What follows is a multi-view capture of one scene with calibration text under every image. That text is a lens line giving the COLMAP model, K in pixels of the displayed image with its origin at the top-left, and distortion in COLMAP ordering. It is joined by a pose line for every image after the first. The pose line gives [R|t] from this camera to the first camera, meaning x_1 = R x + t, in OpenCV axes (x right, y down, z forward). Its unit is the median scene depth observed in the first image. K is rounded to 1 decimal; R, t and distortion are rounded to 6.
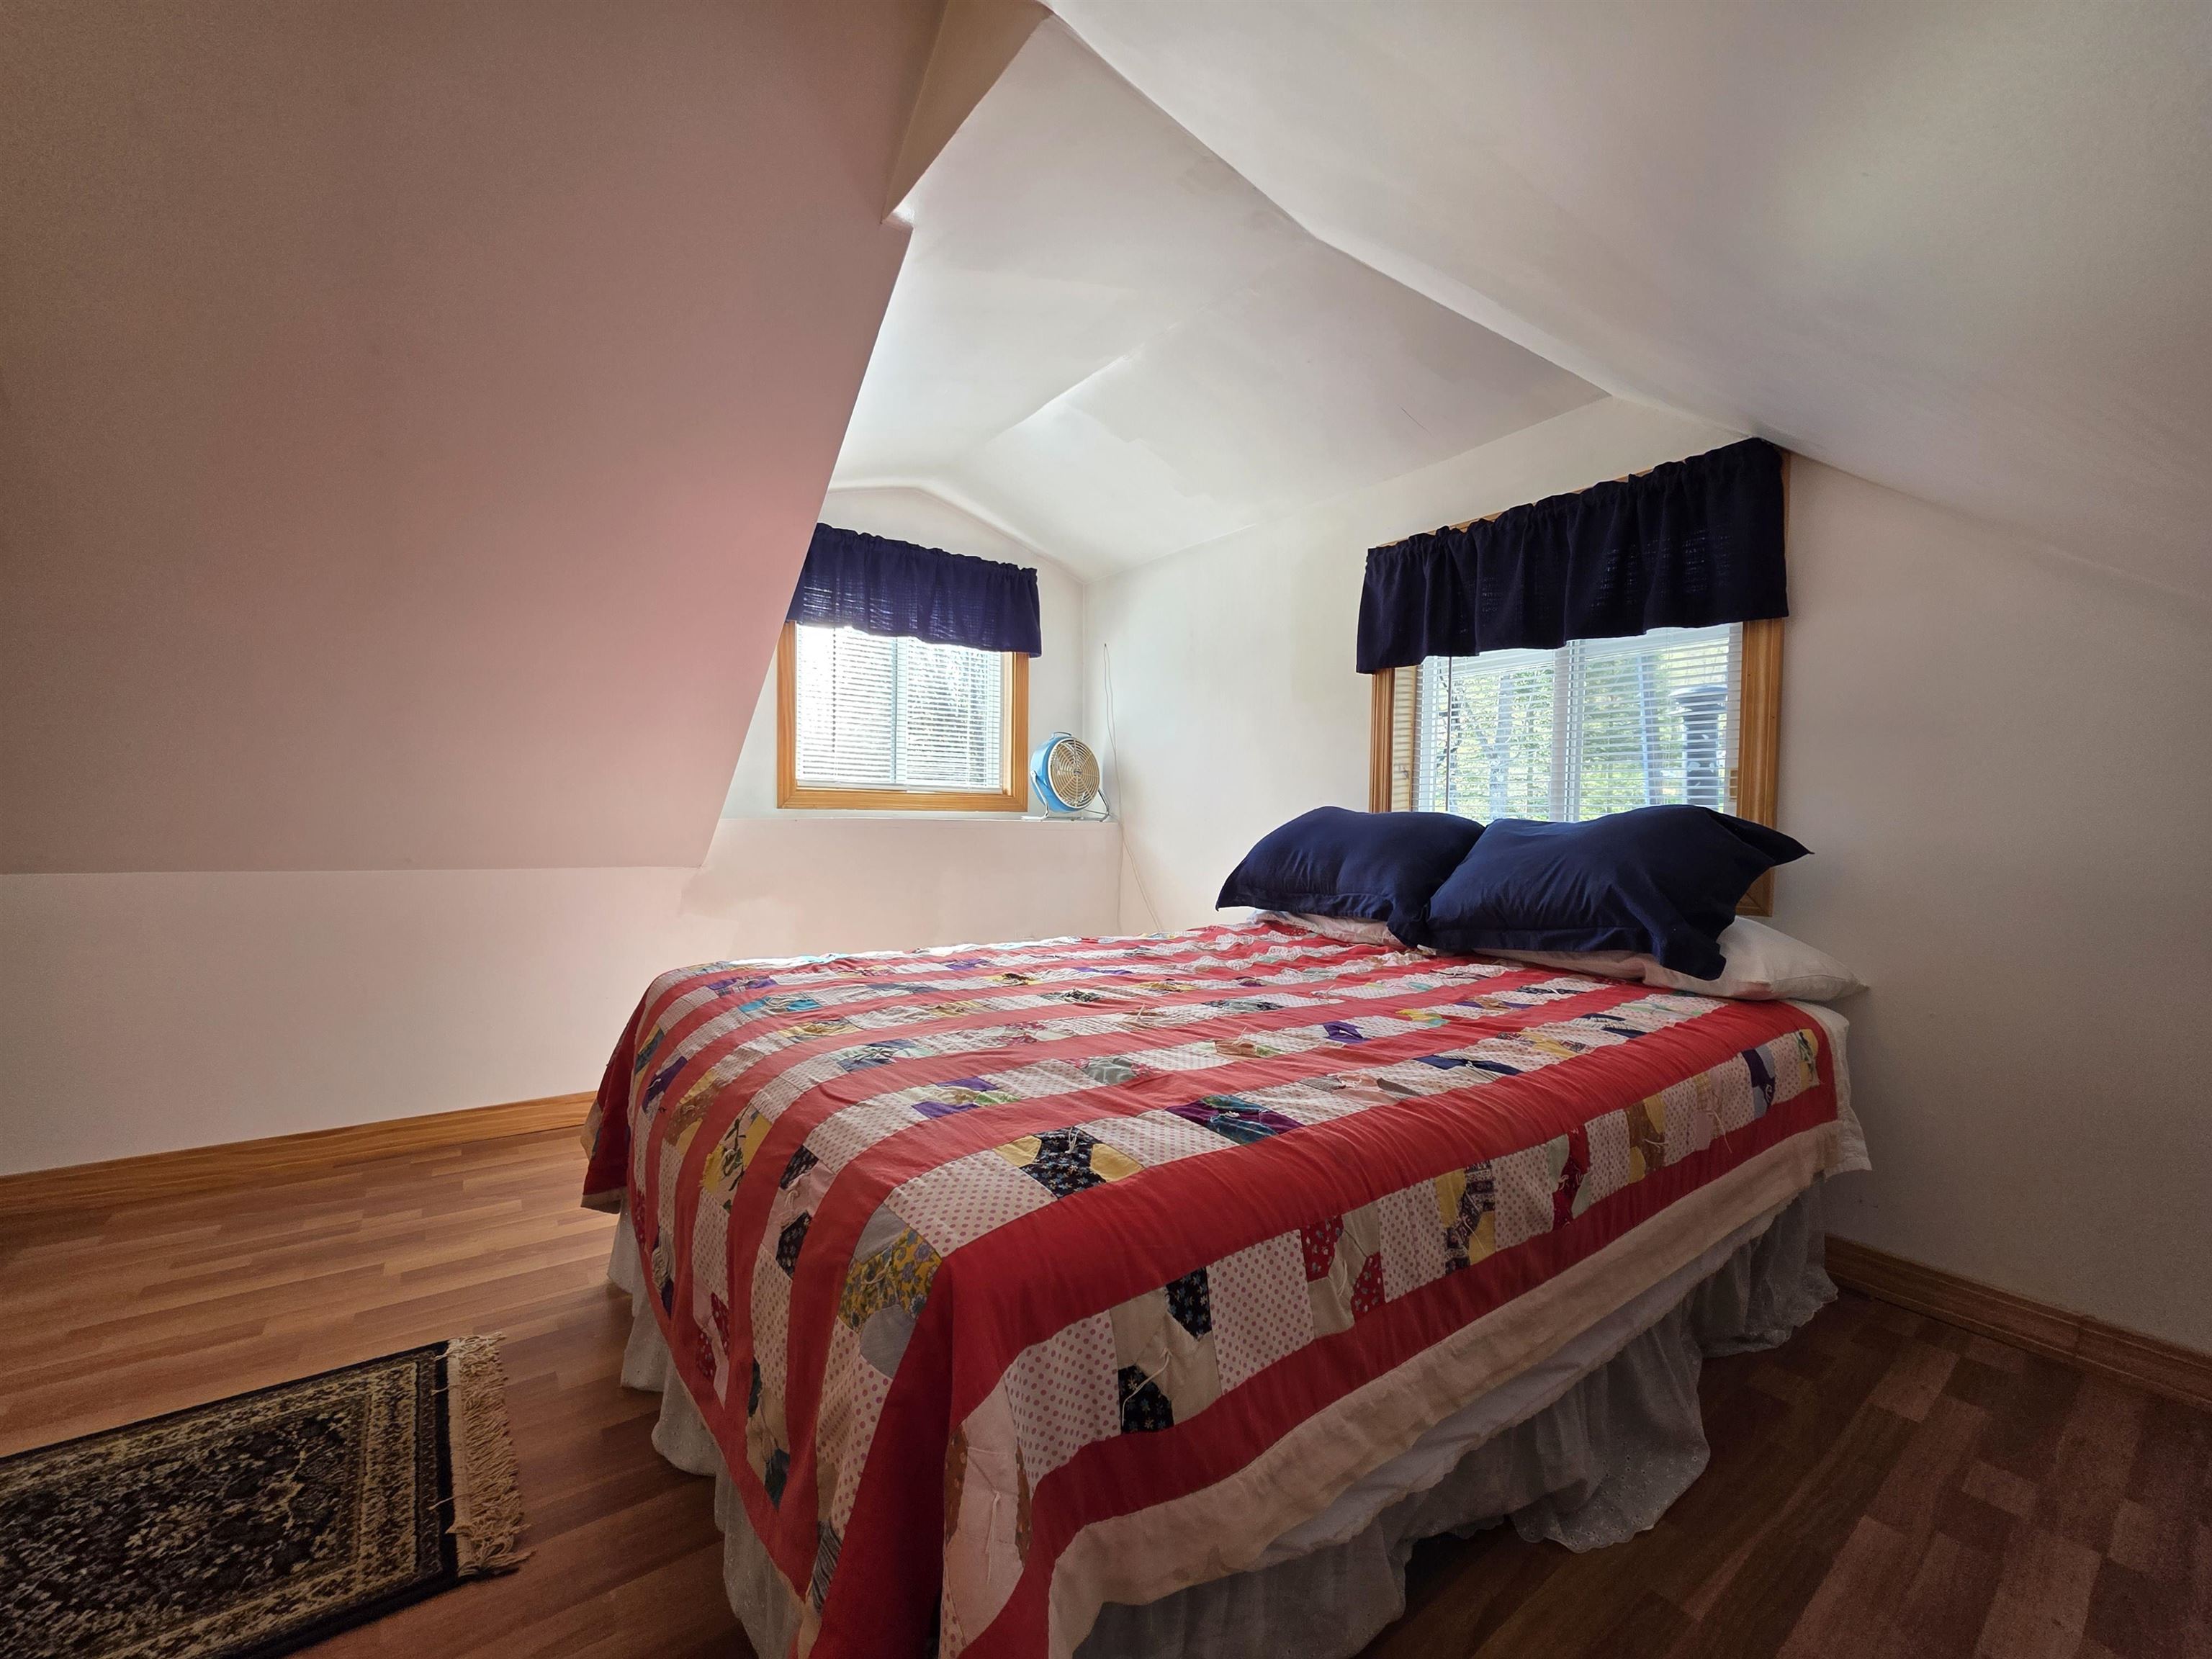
lens RADIAL K [[879.6, 0, 1110.0], [0, 879.6, 840.8], [0, 0, 1]] dist [0.000108, -0.000303]
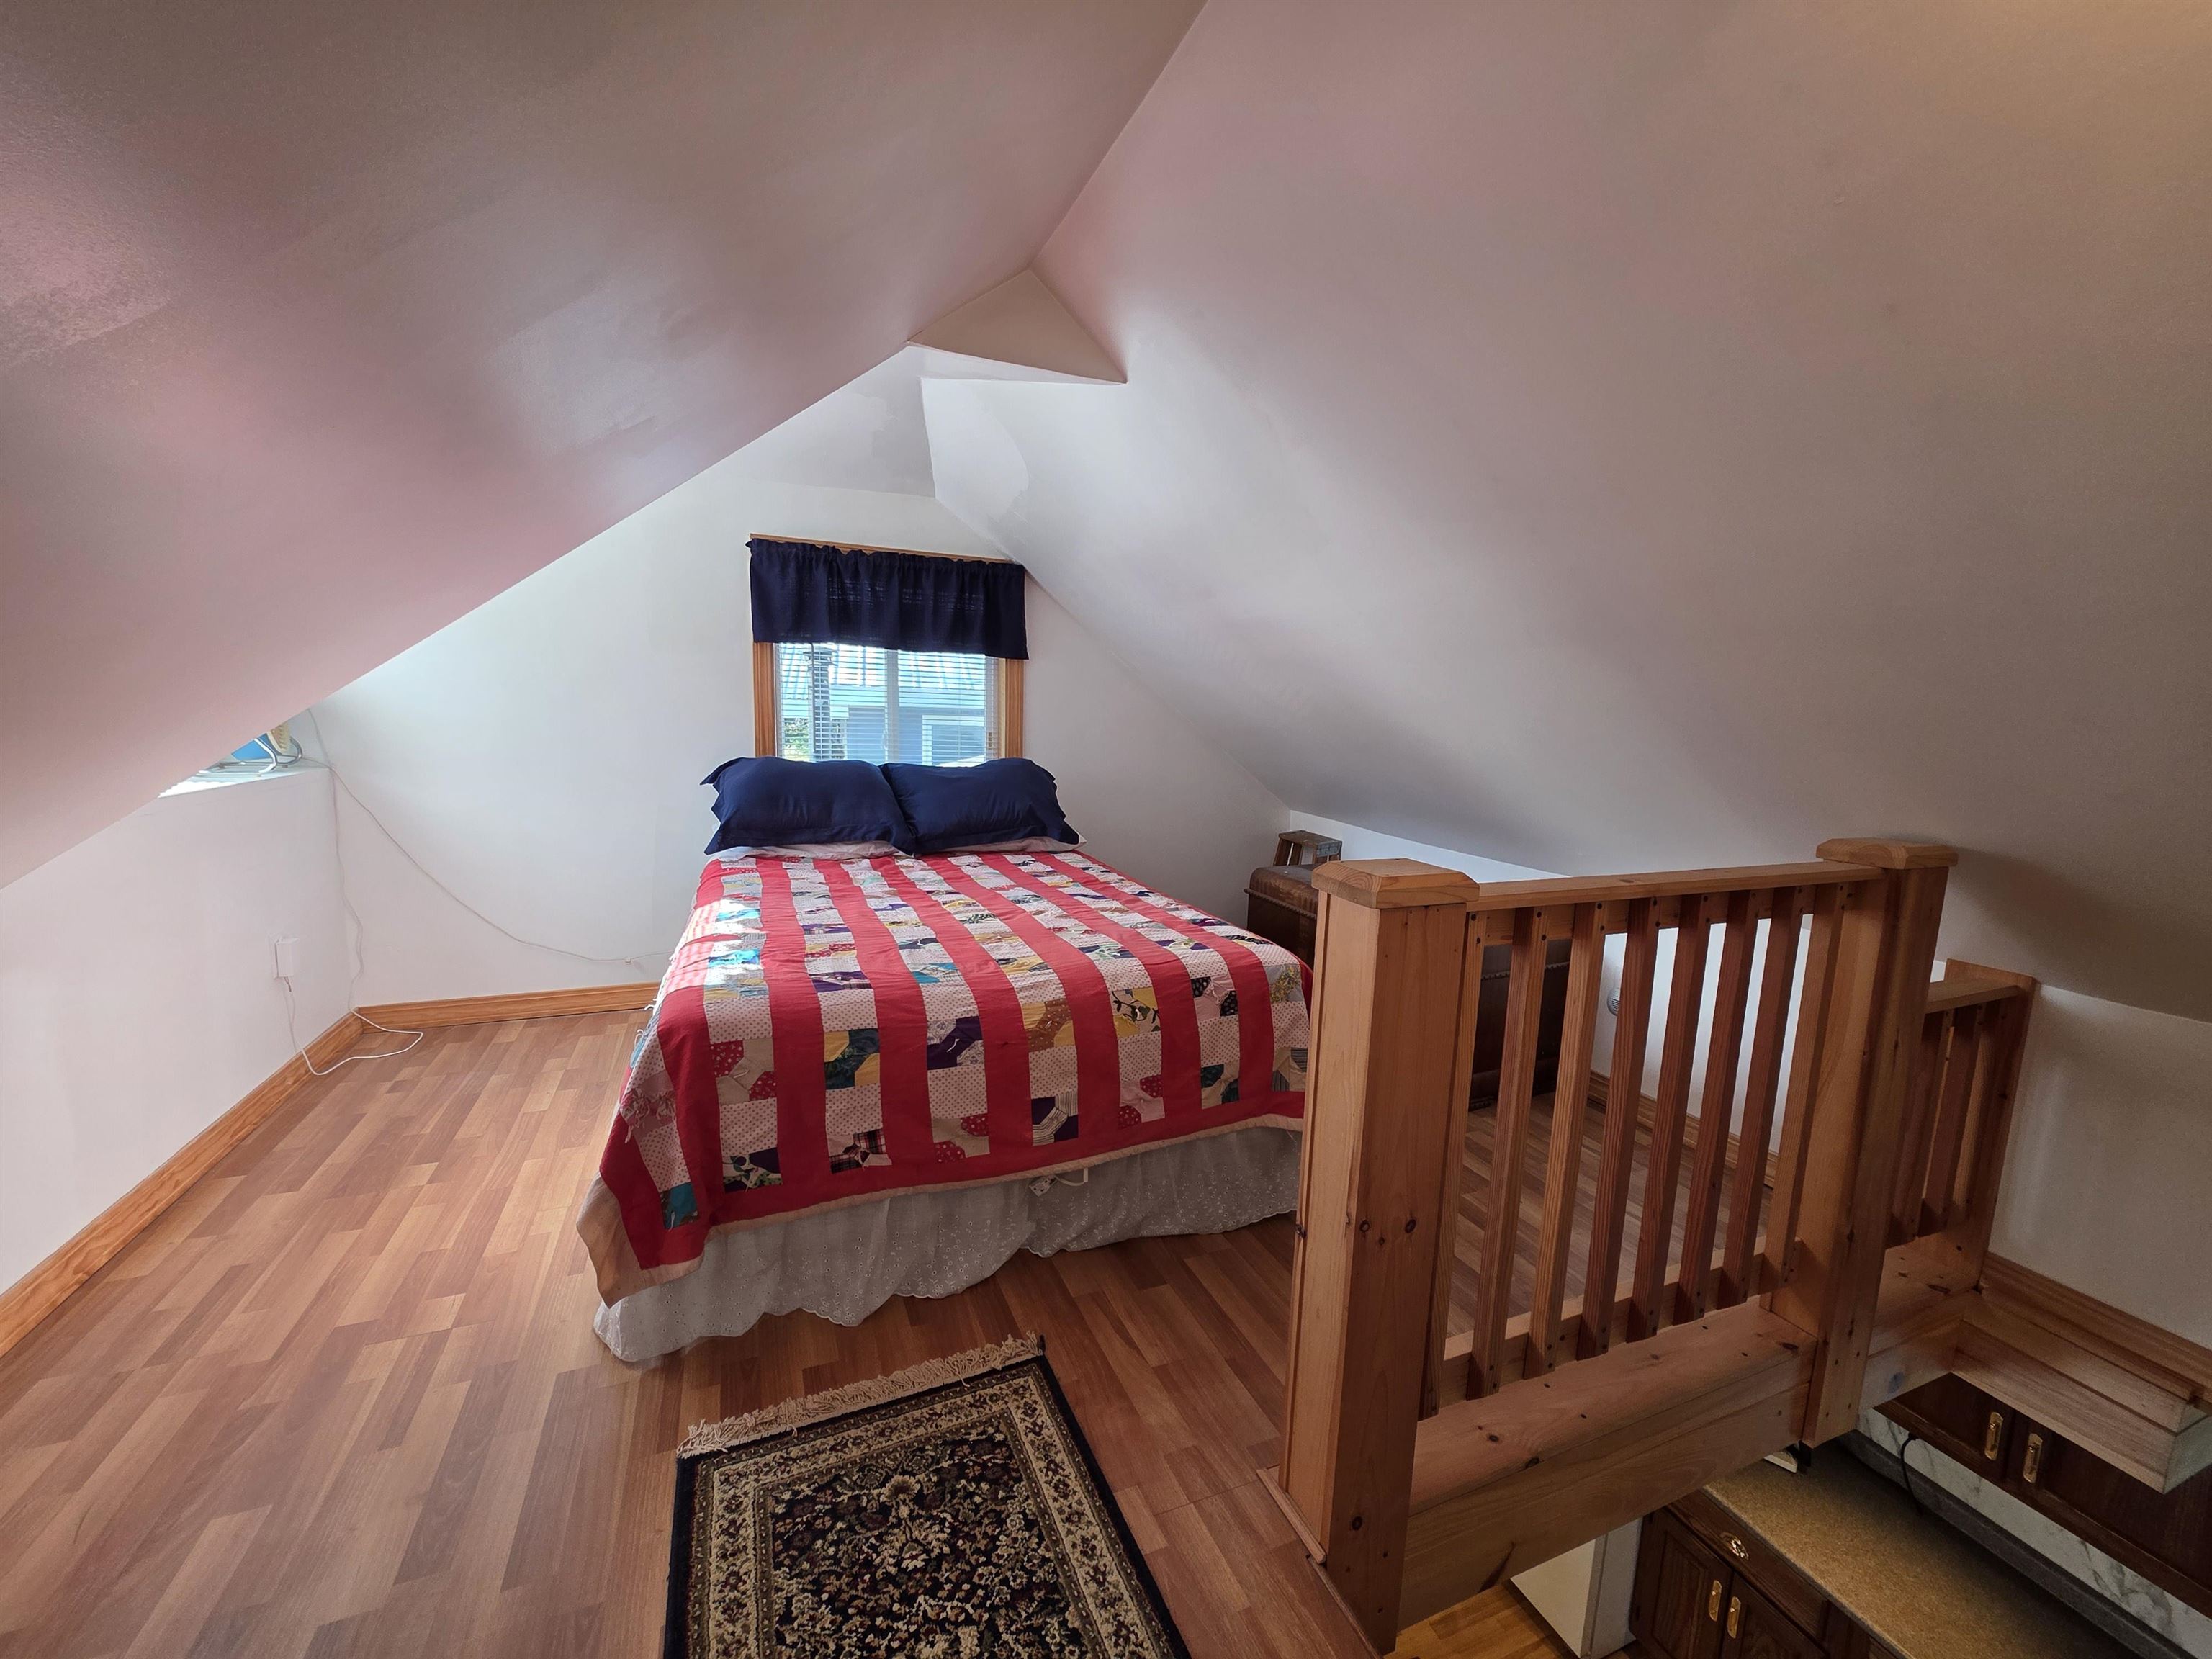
lens RADIAL K [[879.6, 0, 1116.8], [0, 879.6, 836.7], [0, 0, 1]] dist [0.000108, -0.000303]
pose [[0.243500, -0.152266, 0.957874, -1.176614], [-0.001721, 0.987531, 0.157418, -0.173627], [-0.969899, -0.039980, 0.240201, 0.309604]]
